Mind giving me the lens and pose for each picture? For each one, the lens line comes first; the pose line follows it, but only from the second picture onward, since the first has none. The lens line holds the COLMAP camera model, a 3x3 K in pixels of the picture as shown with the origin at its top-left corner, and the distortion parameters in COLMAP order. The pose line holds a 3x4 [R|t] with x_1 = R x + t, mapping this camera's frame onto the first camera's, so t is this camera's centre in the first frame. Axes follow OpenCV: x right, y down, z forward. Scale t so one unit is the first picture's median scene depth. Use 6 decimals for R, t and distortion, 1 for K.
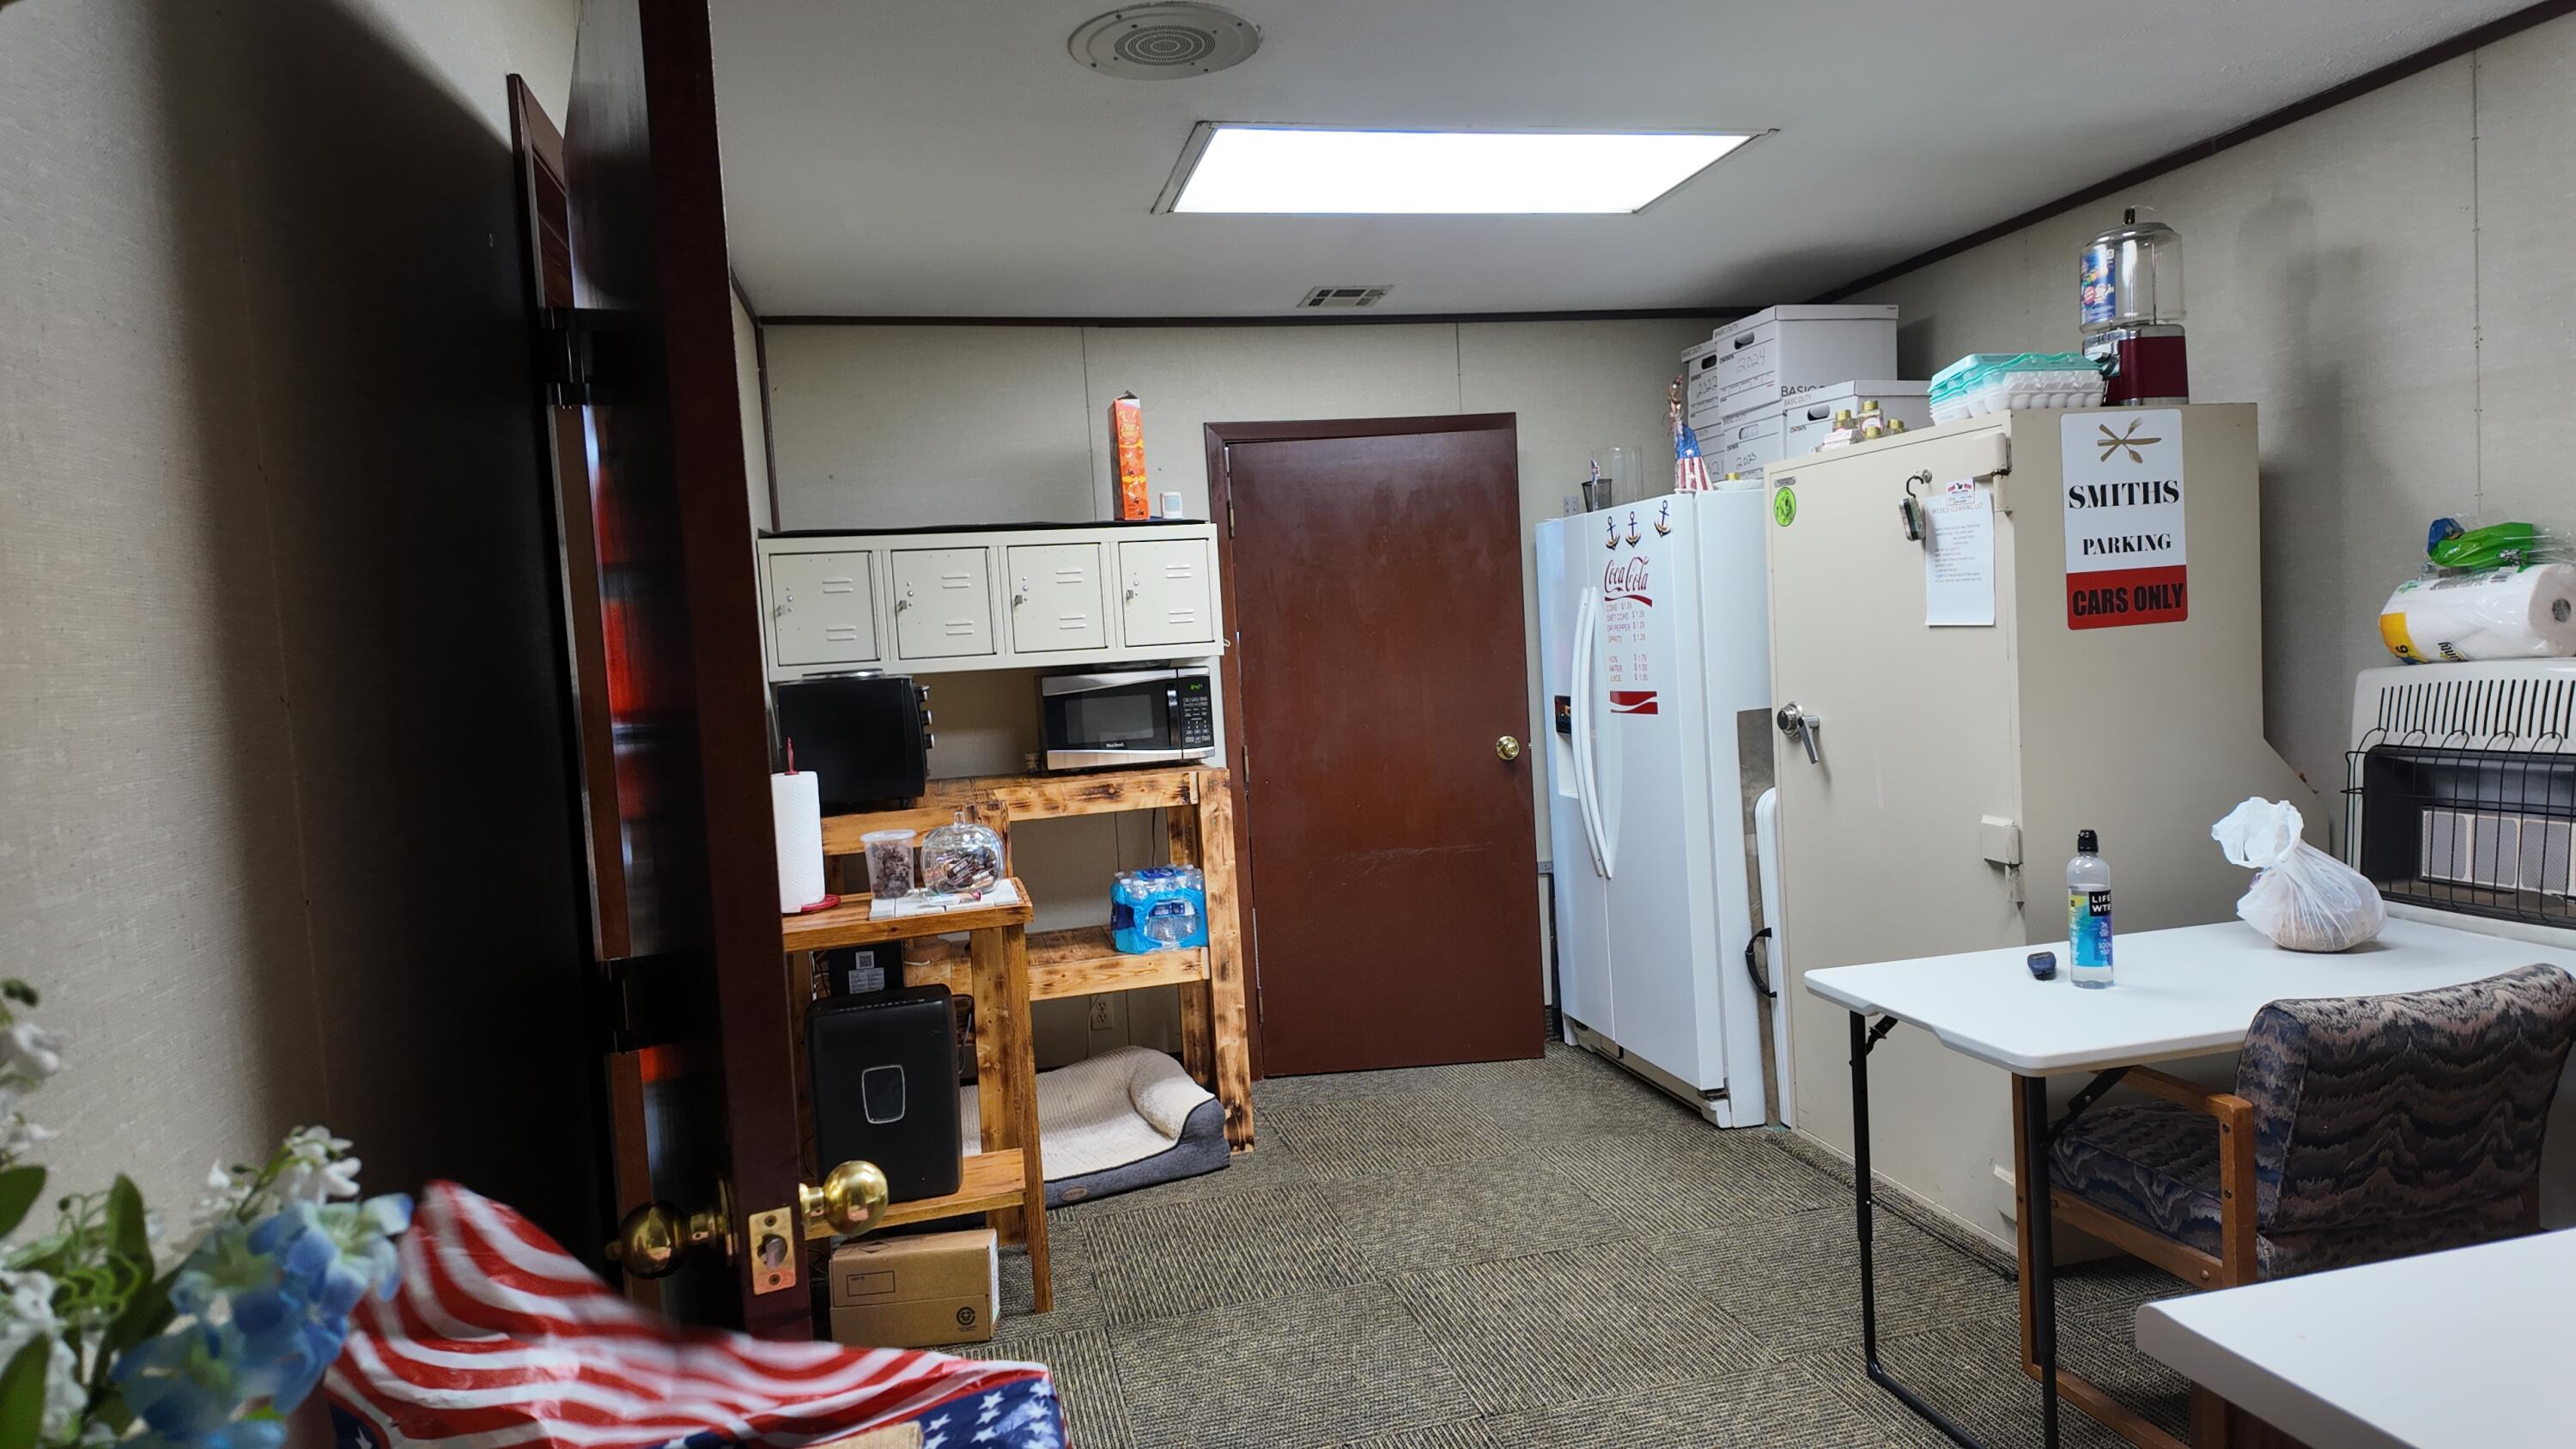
lens RADIAL K [[1487.0, 0, 1284.7], [0, 1487.0, 721.0], [0, 0, 1]] dist [0.086150, -0.087239]
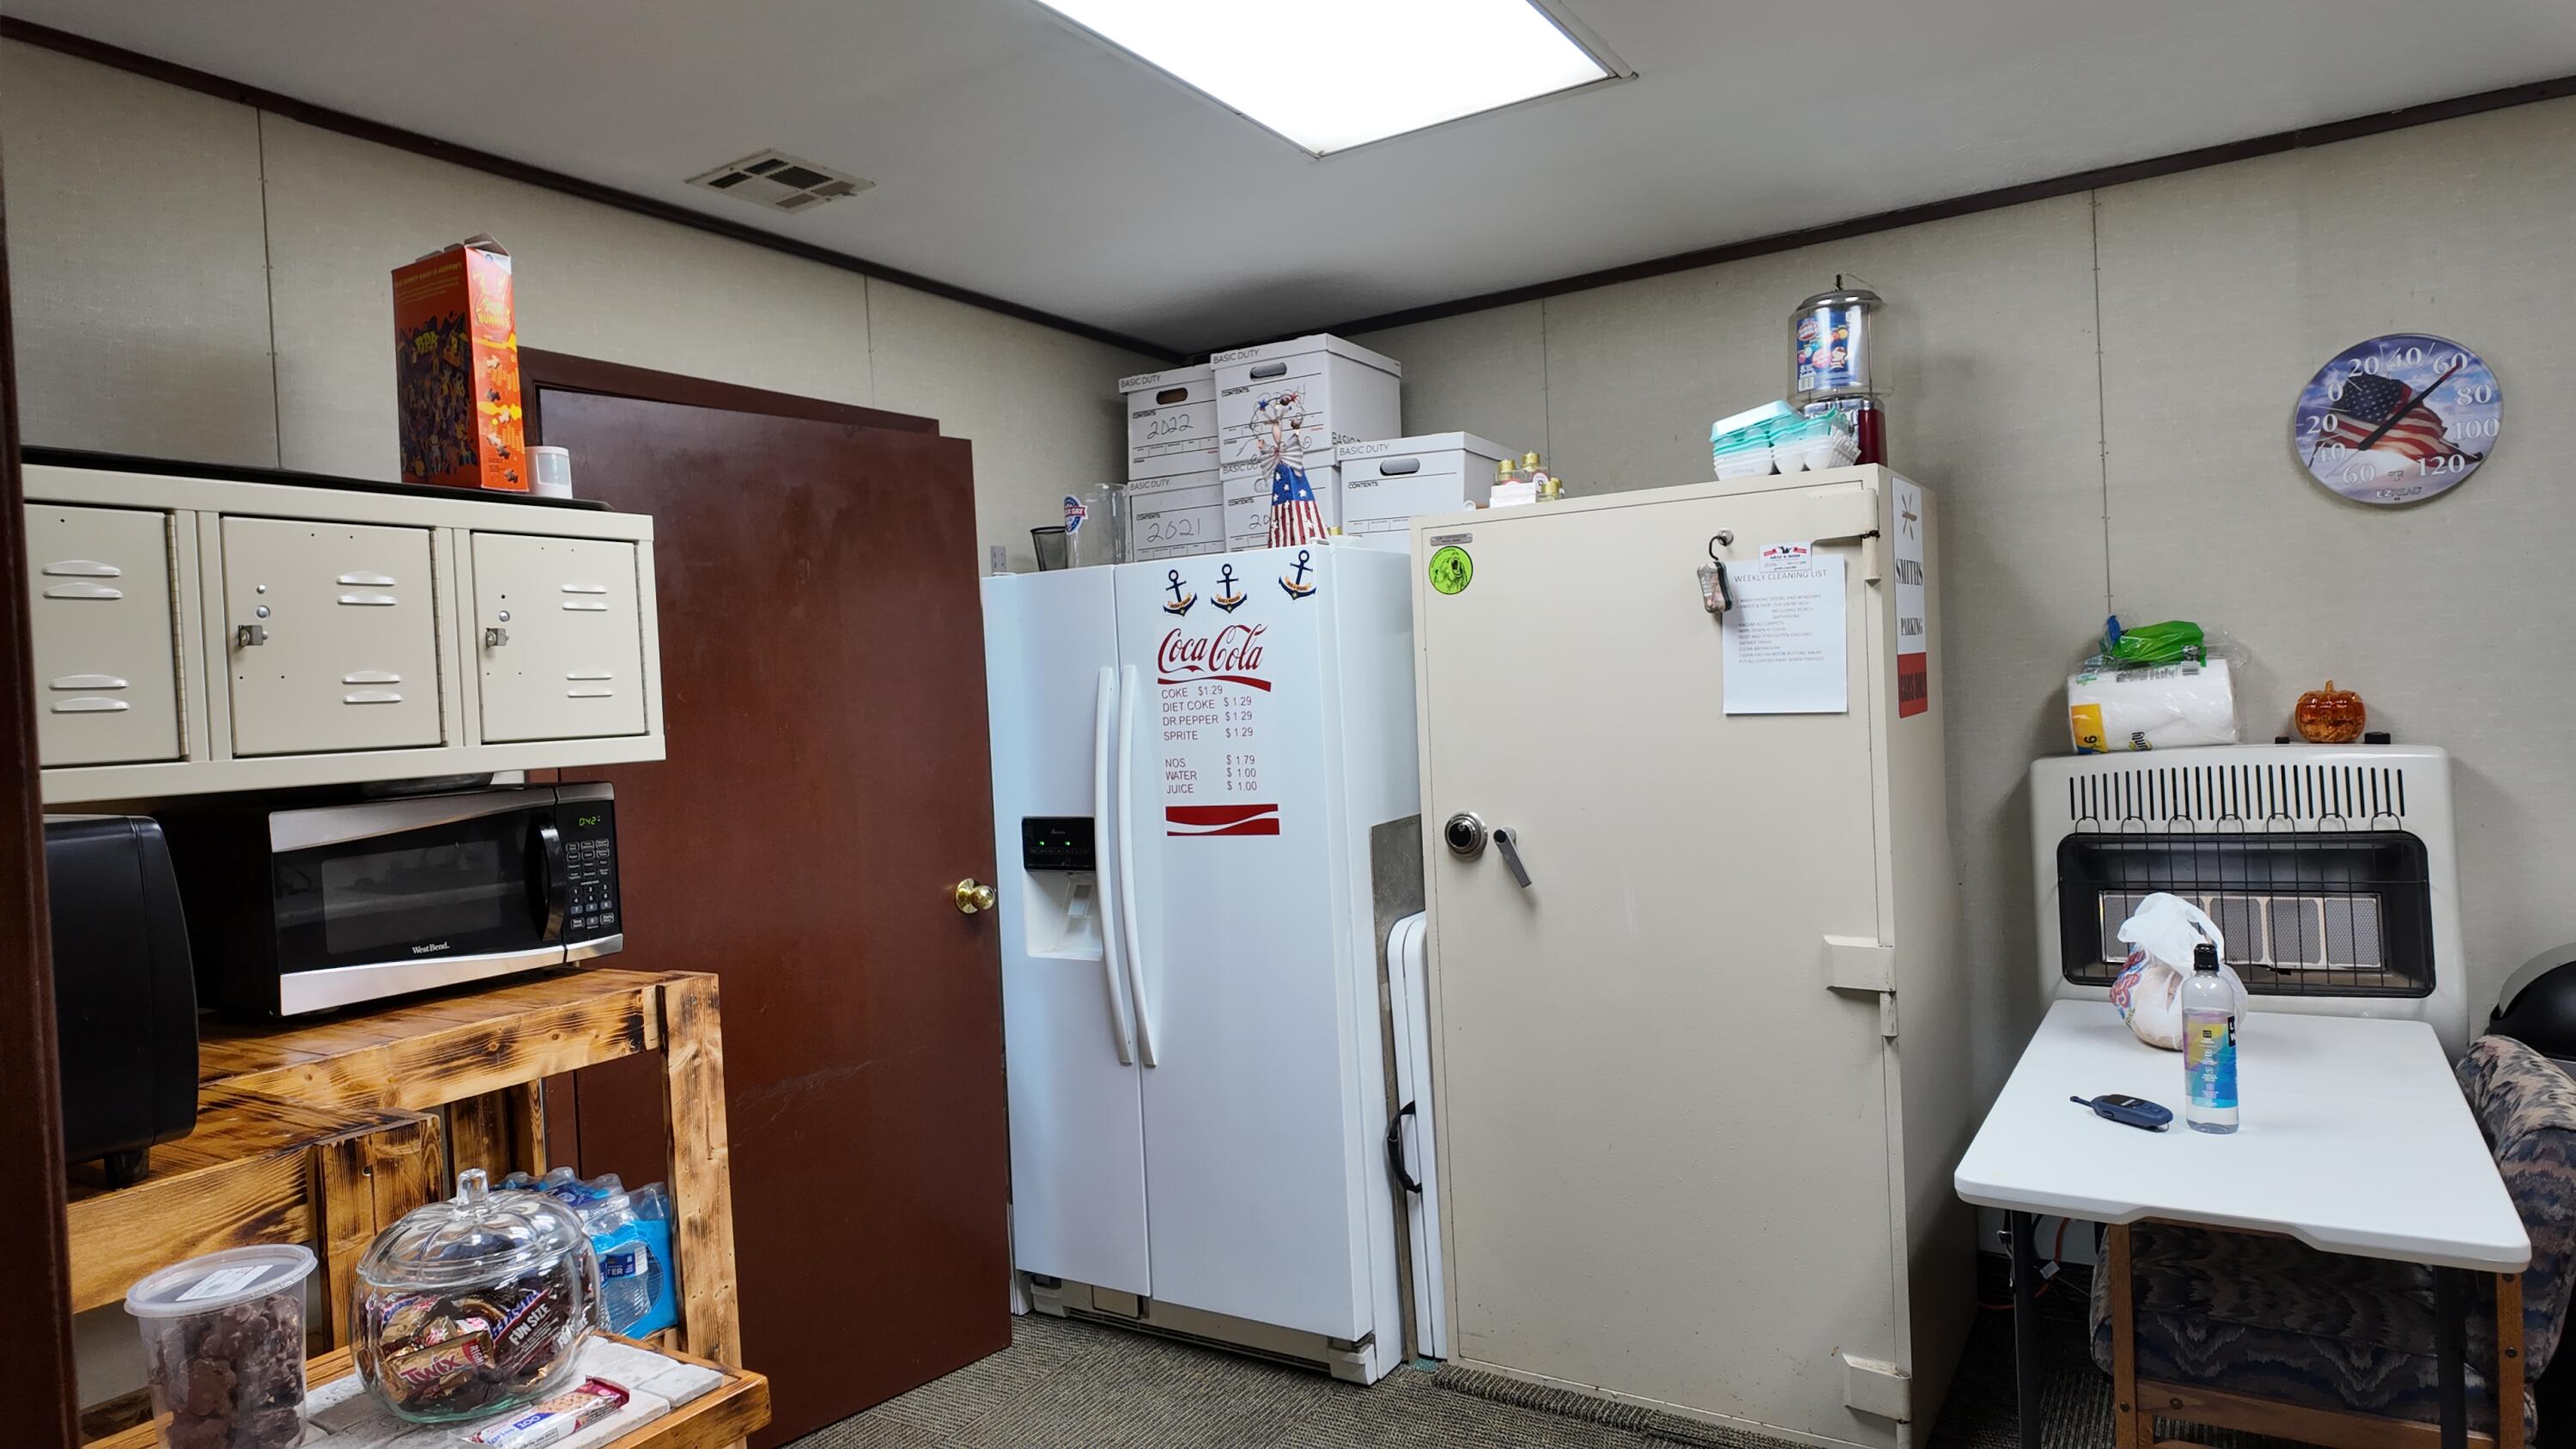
lens RADIAL K [[1487.0, 0, 1284.7], [0, 1487.0, 721.0], [0, 0, 1]] dist [0.086150, -0.087239]
pose [[0.710129, 0.012493, 0.703961, -0.275564], [0.045719, 0.996914, -0.063811, -0.013916], [-0.702586, 0.077498, 0.707366, 0.474688]]
